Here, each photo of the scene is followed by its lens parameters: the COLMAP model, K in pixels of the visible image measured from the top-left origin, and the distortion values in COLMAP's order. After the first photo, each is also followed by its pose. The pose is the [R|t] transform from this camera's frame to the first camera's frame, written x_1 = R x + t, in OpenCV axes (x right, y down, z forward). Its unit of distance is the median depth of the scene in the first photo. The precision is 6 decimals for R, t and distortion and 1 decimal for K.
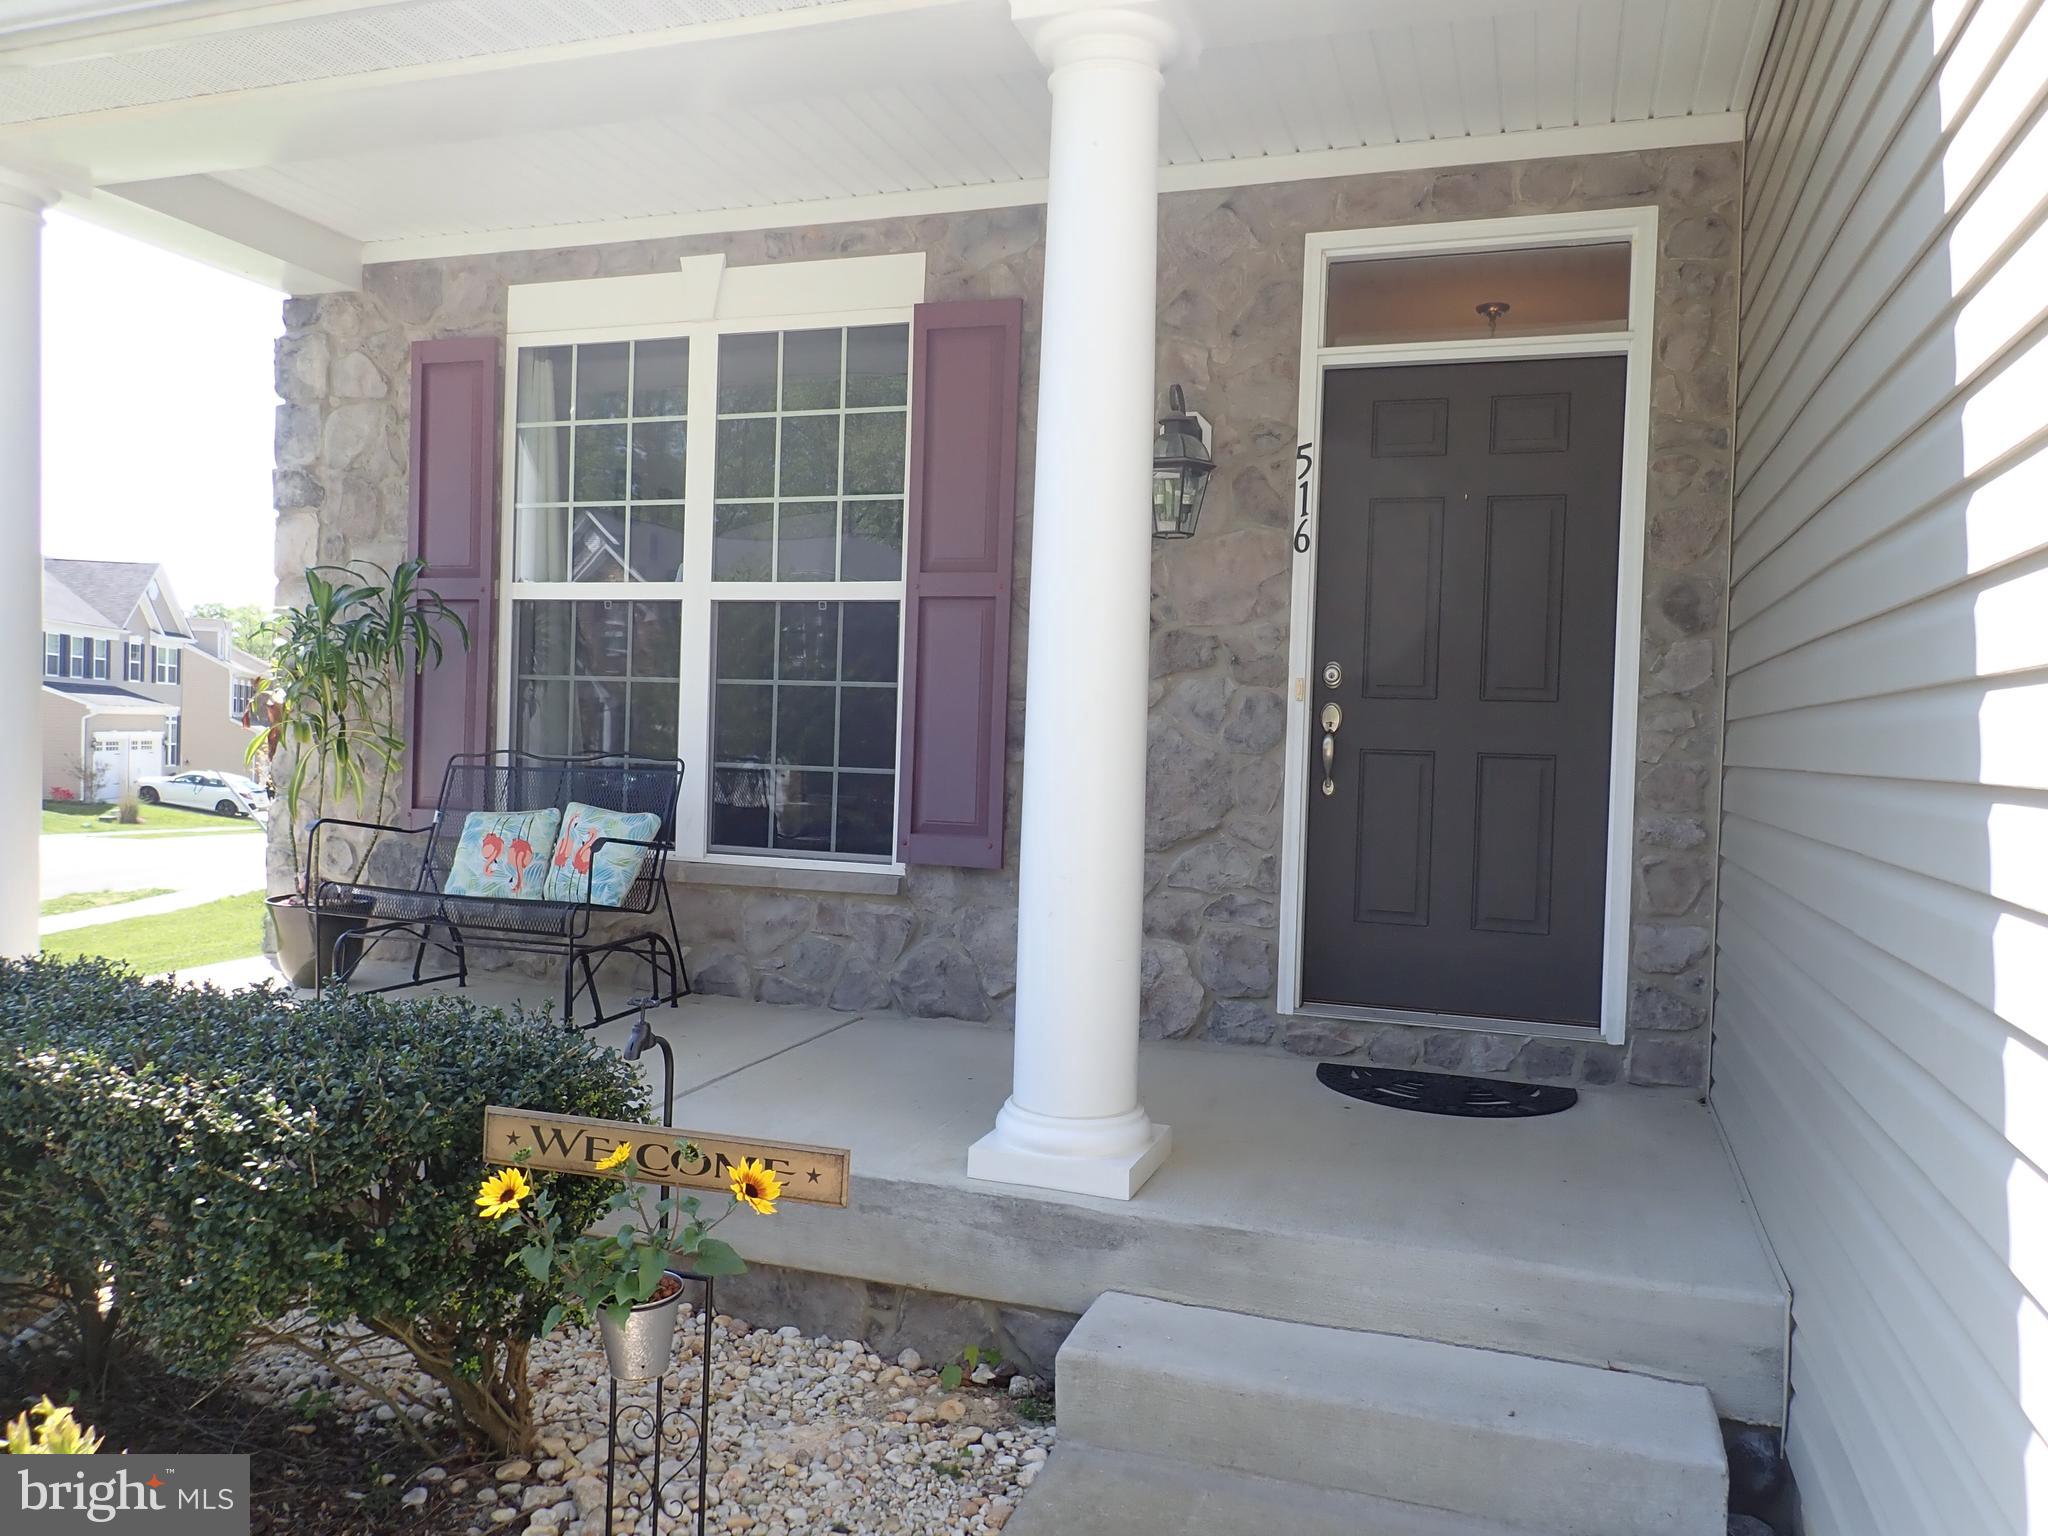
lens RADIAL K [[1515.4, 0, 1012.7], [0, 1515.4, 766.1], [0, 0, 1]] dist [-0.003445, 0.004330]
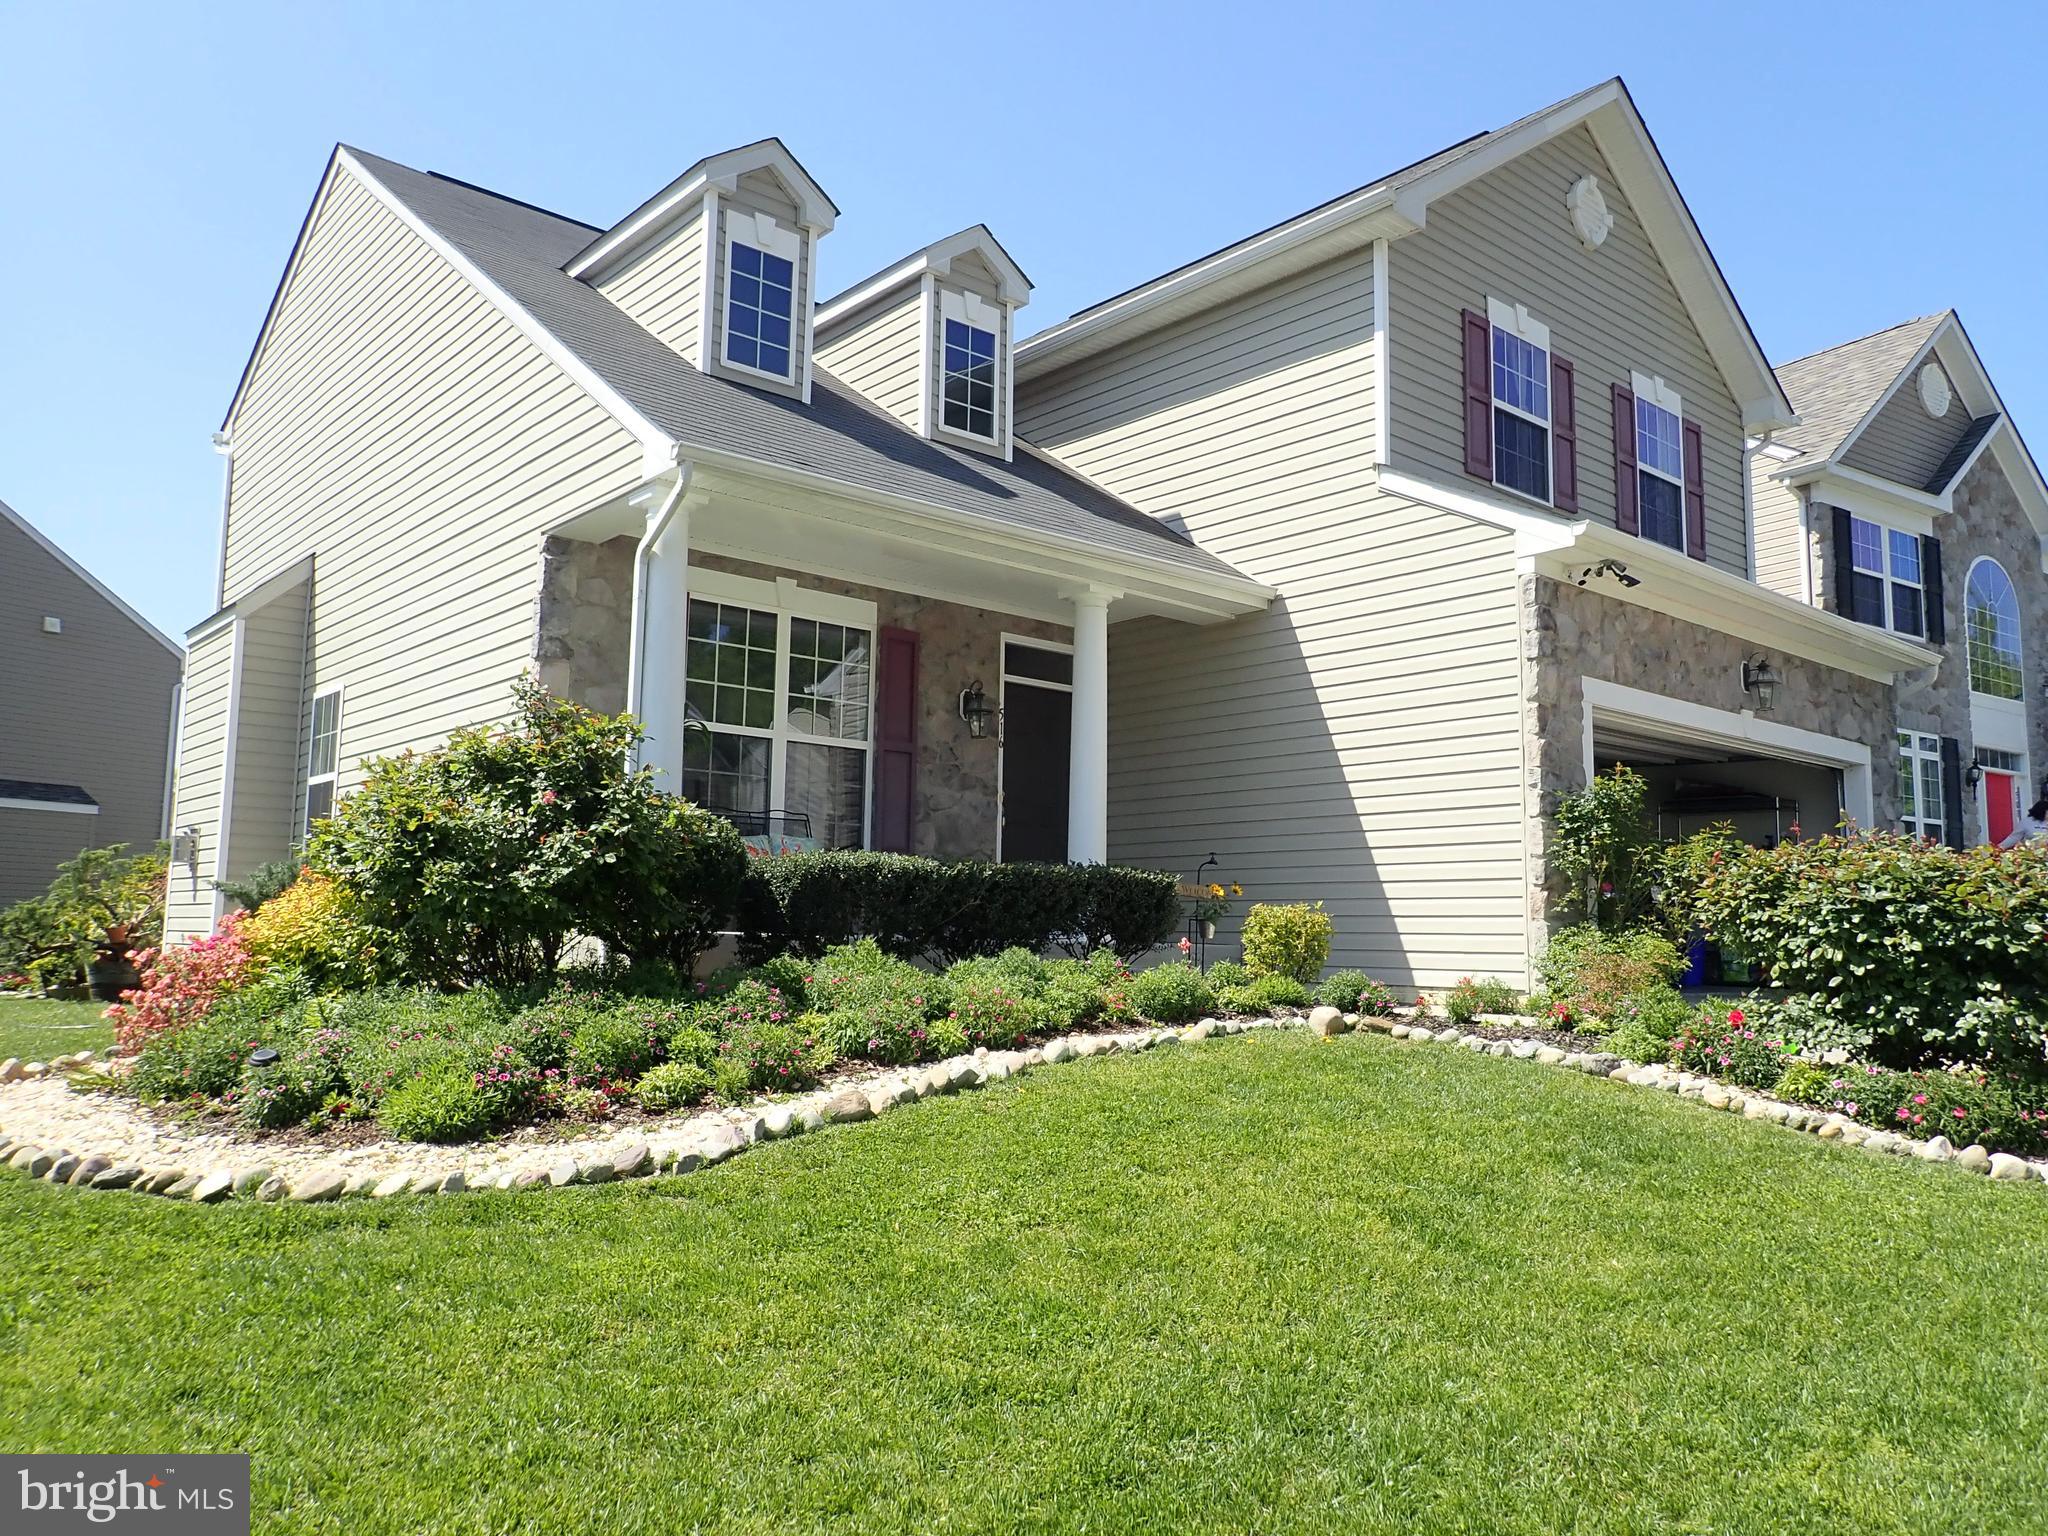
lens RADIAL K [[1515.4, 0, 1011.1], [0, 1515.4, 764.1], [0, 0, 1]] dist [-0.003445, 0.004330]
pose [[0.501818, 0.080270, 0.861240, -1.849136], [0.013462, 0.994839, -0.100566, 0.138612], [-0.864868, 0.062060, 0.498148, -0.310176]]
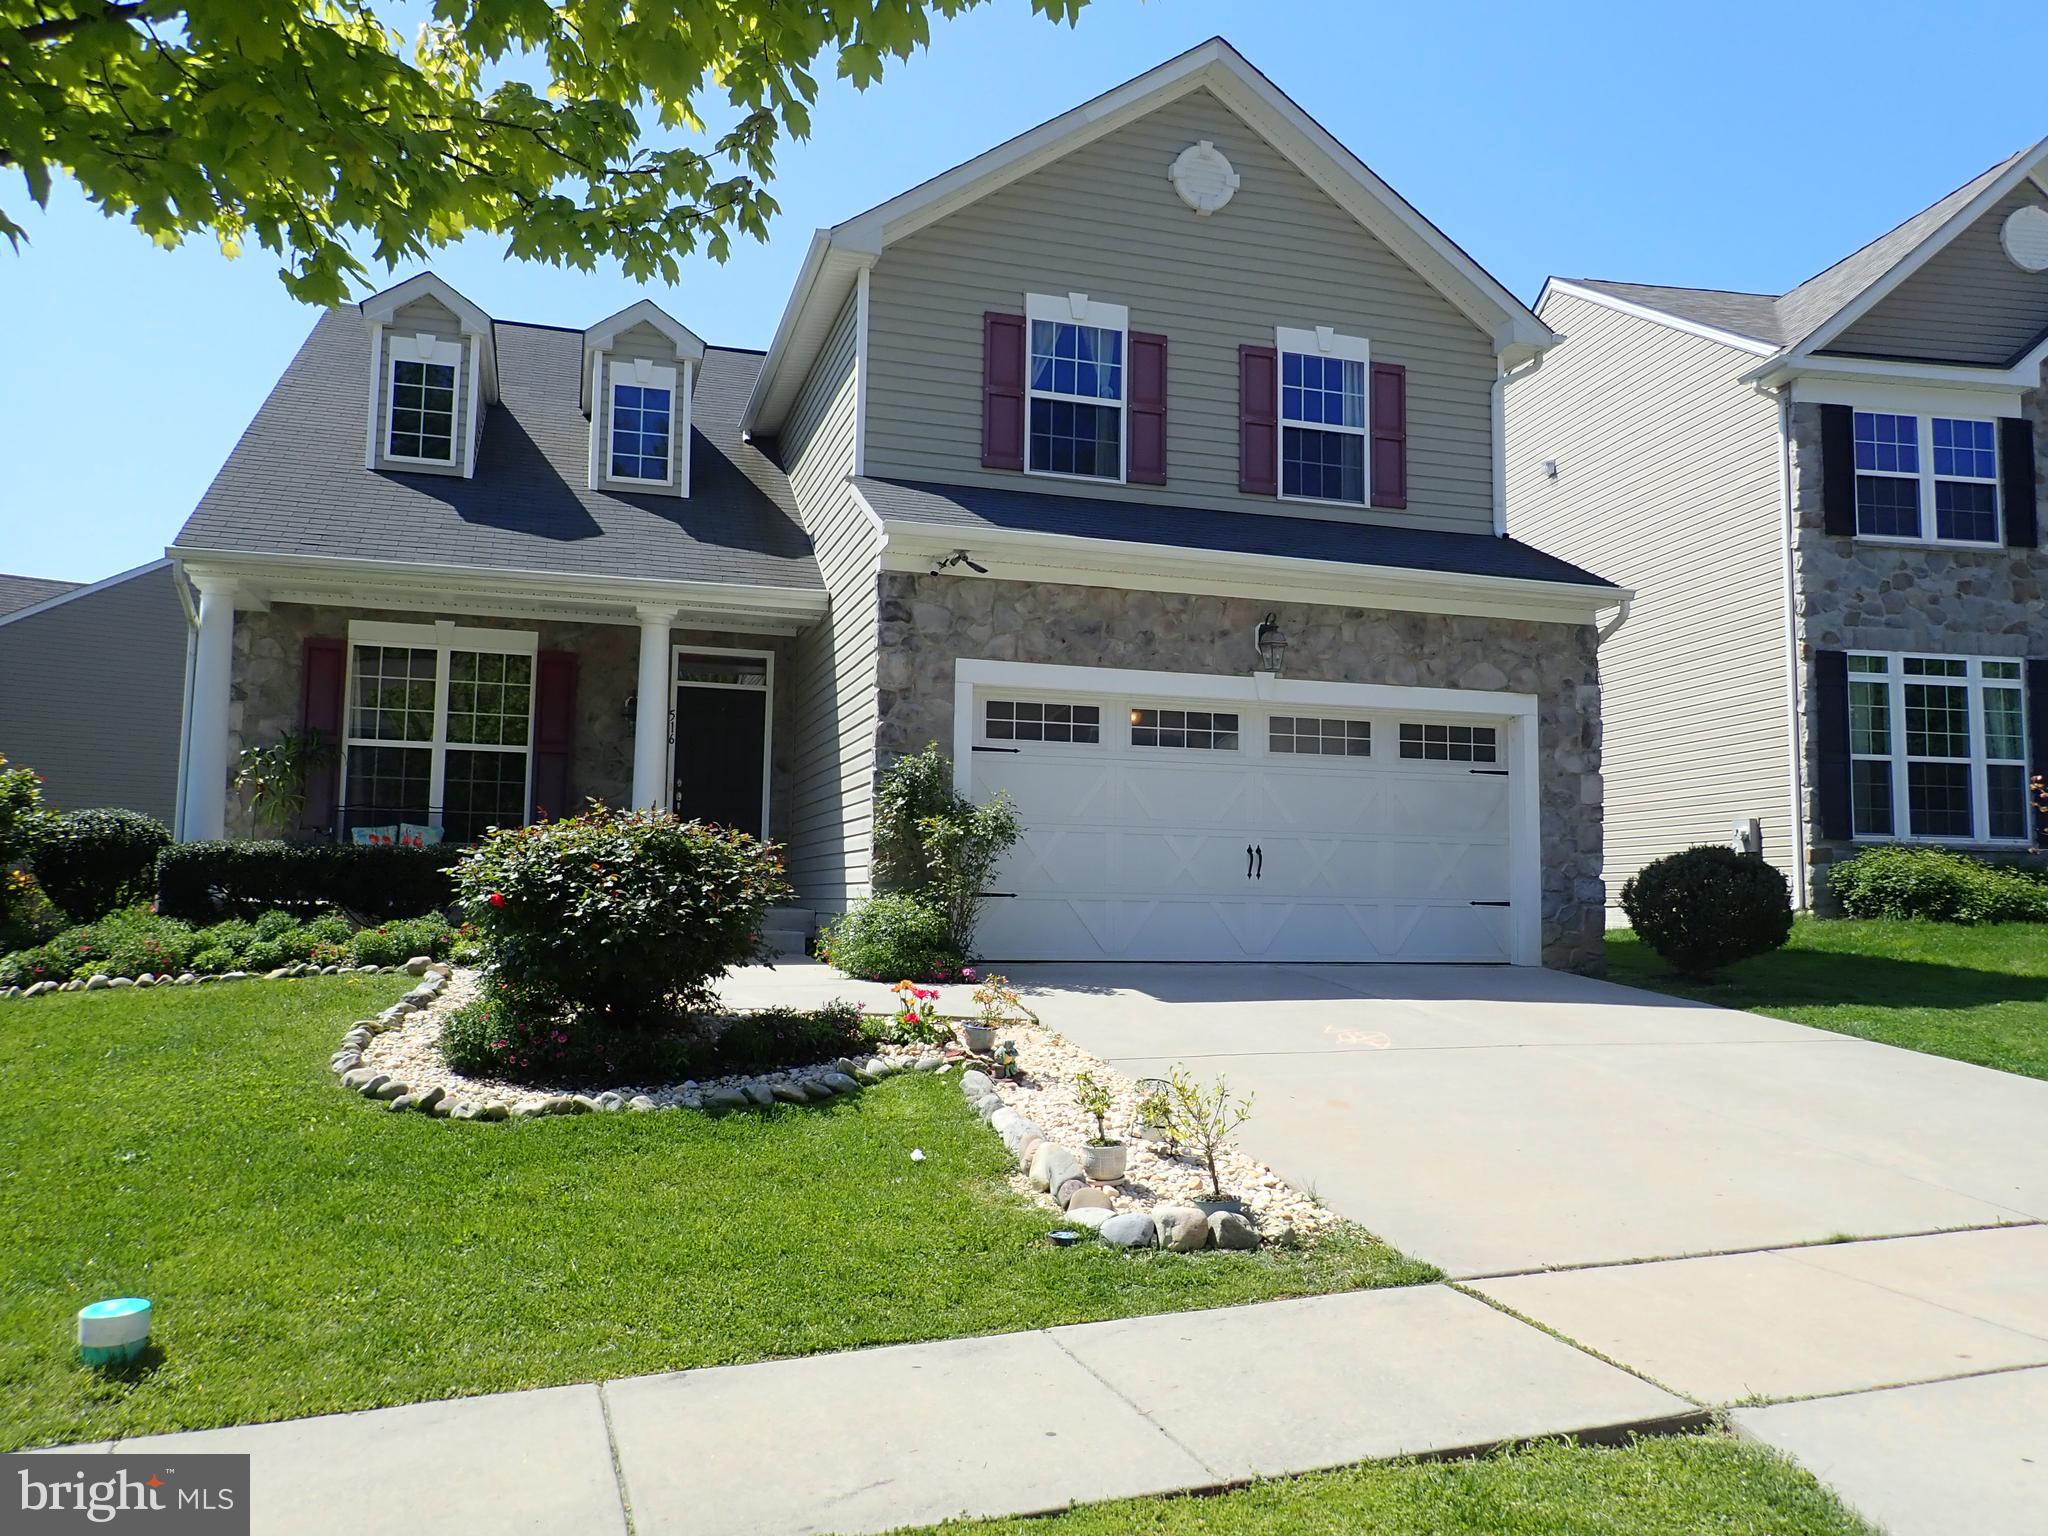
lens RADIAL K [[1515.4, 0, 1012.6], [0, 1515.4, 765.1], [0, 0, 1]] dist [-0.003445, 0.004330]
pose [[0.806122, 0.034298, 0.590755, -0.967348], [0.021237, 0.995999, -0.086804, 0.170106], [-0.591369, 0.082520, 0.802168, -1.717437]]
